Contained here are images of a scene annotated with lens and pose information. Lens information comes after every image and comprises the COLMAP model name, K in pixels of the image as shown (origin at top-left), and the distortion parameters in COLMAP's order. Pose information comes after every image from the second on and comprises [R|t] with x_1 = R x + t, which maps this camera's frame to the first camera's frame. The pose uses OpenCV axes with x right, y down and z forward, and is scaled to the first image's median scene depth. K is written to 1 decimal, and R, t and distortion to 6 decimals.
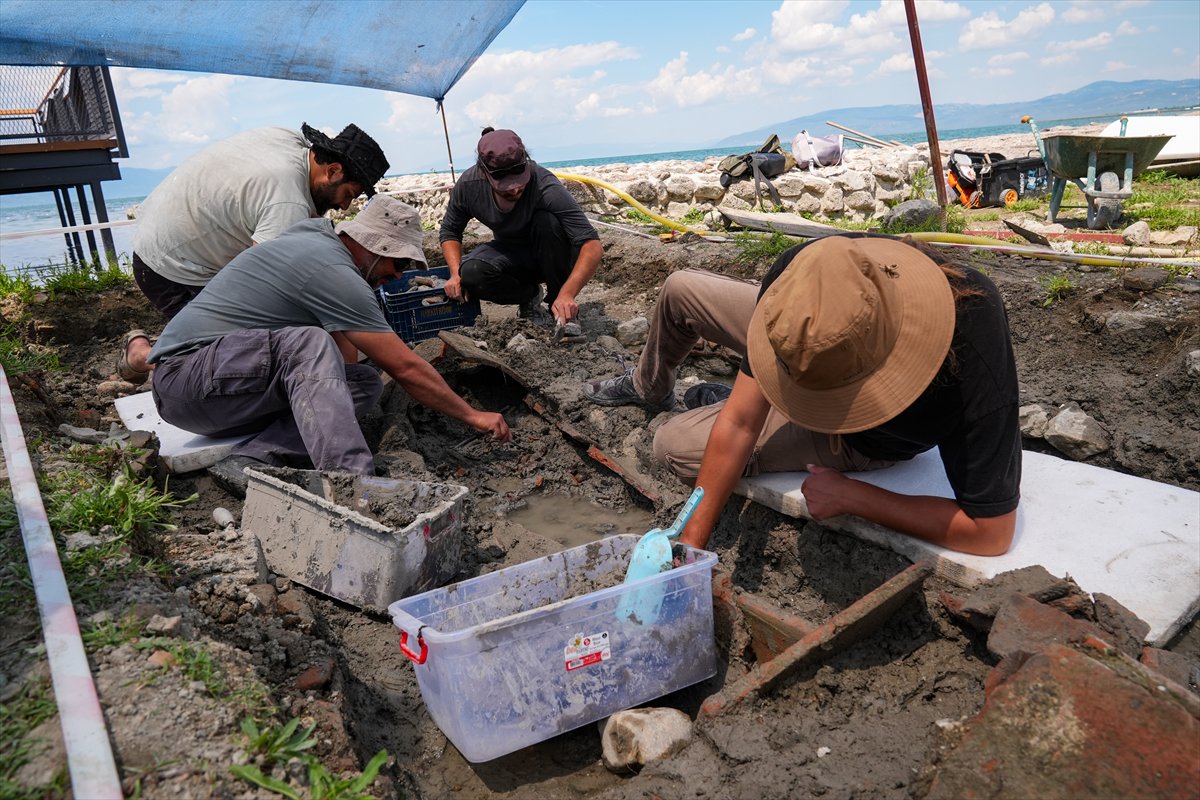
lens RADIAL K [[841.6, 0, 600.5], [0, 841.6, 401.1], [0, 0, 1]] dist [-0.003427, -0.001920]
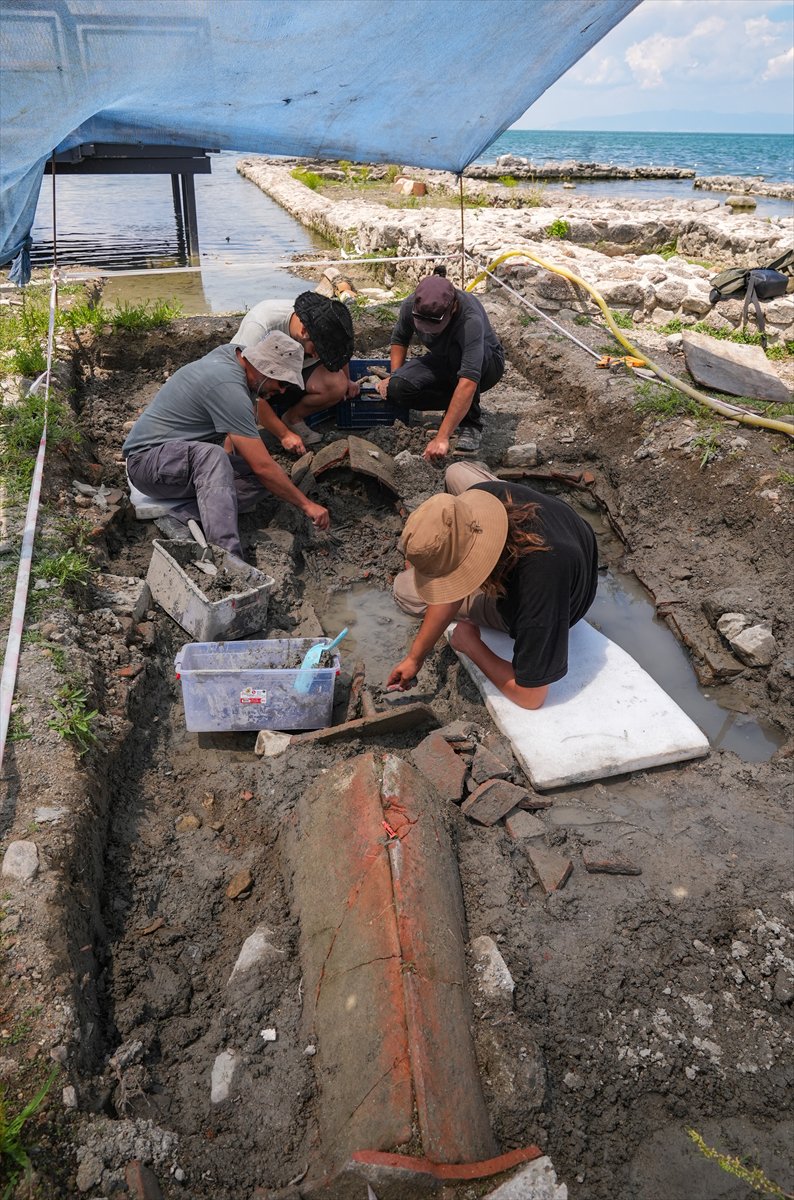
lens RADIAL K [[923.6, 0, 396.8], [0, 923.6, 599.3], [0, 0, 1]] dist [-0.001681, 0.002335]
pose [[0.925786, 0.253257, -0.280679, 0.429750], [-0.185628, 0.951305, 0.246093, -0.260977], [0.329336, -0.175728, 0.927716, -0.433128]]
